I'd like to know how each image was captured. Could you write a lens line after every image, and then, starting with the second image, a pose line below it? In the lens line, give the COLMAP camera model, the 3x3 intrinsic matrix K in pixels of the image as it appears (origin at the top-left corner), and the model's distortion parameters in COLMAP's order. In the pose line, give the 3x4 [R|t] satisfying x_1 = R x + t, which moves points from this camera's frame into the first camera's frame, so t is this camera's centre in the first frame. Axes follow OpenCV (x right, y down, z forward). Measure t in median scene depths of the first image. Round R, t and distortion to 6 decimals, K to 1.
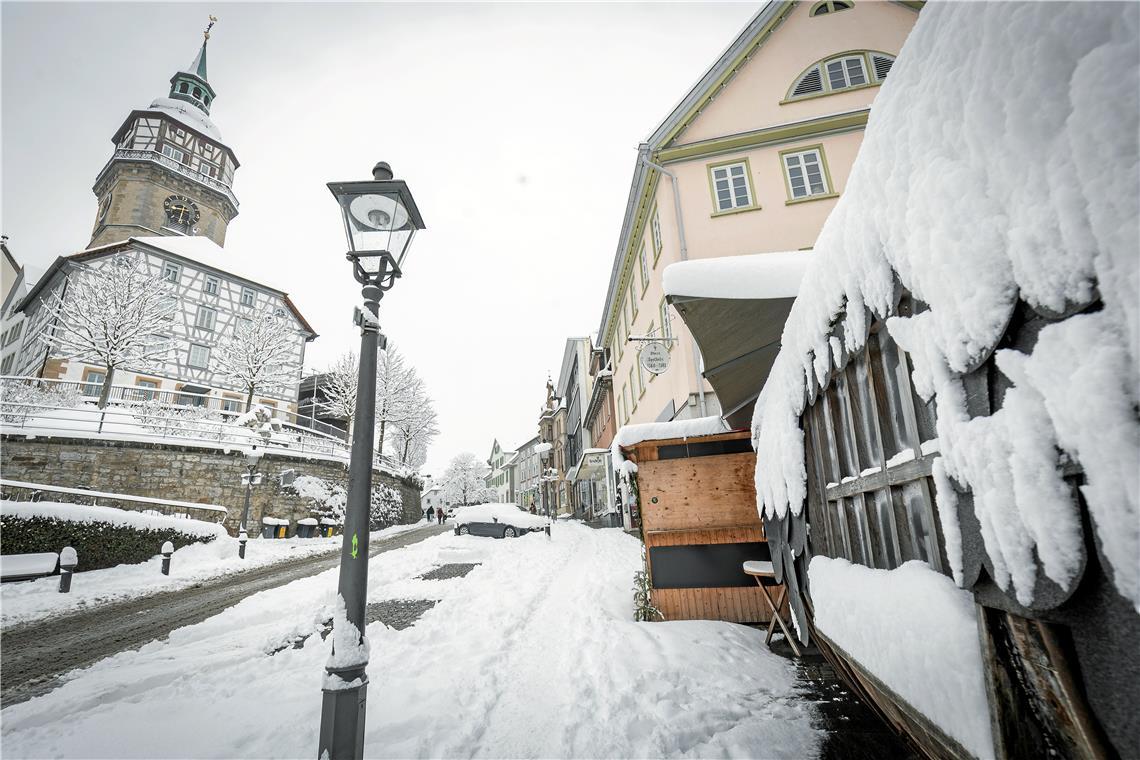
lens RADIAL K [[507.7, 0, 570.0], [0, 507.7, 380.0], [0, 0, 1]] dist [0.007866, 0.000336]
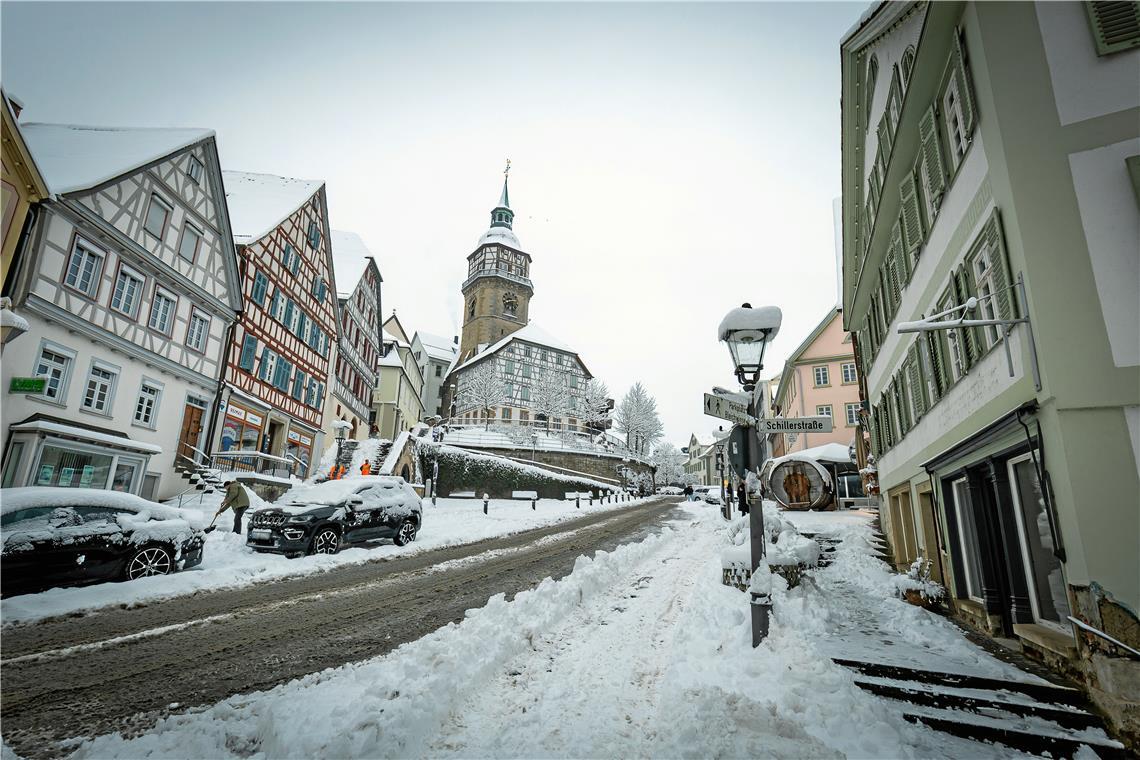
lens RADIAL K [[537.2, 0, 570.0], [0, 537.2, 380.0], [0, 0, 1]] dist [0.002080, 0.000544]
pose [[0.945169, -0.010298, -0.326420, -0.006160], [0.024906, 0.998865, 0.040604, -0.159761], [0.325632, -0.046507, 0.944352, -0.687275]]
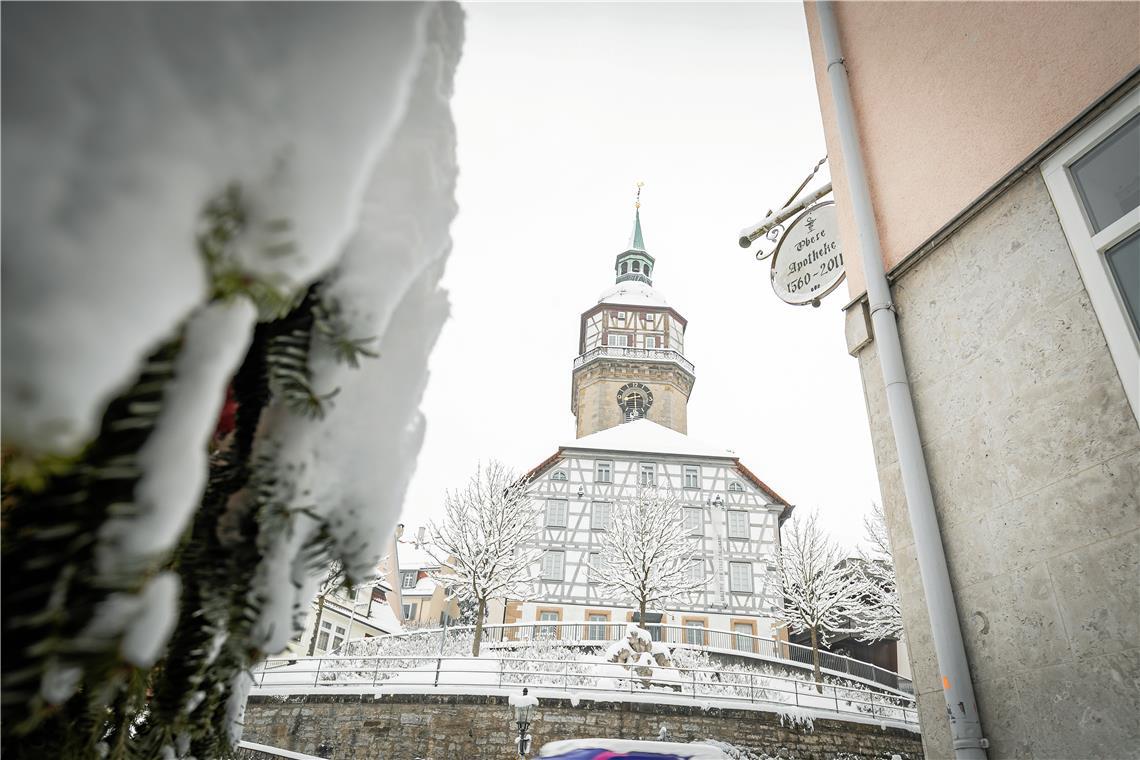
lens RADIAL K [[767.5, 0, 588.7], [0, 767.5, 386.2], [0, 0, 1]] dist [0.000811, -0.000631]
pose [[0.596465, -0.355127, -0.719802, 0.113541], [0.166301, 0.932013, -0.322019, 0.043377], [0.785222, 0.072369, 0.614970, 0.195372]]
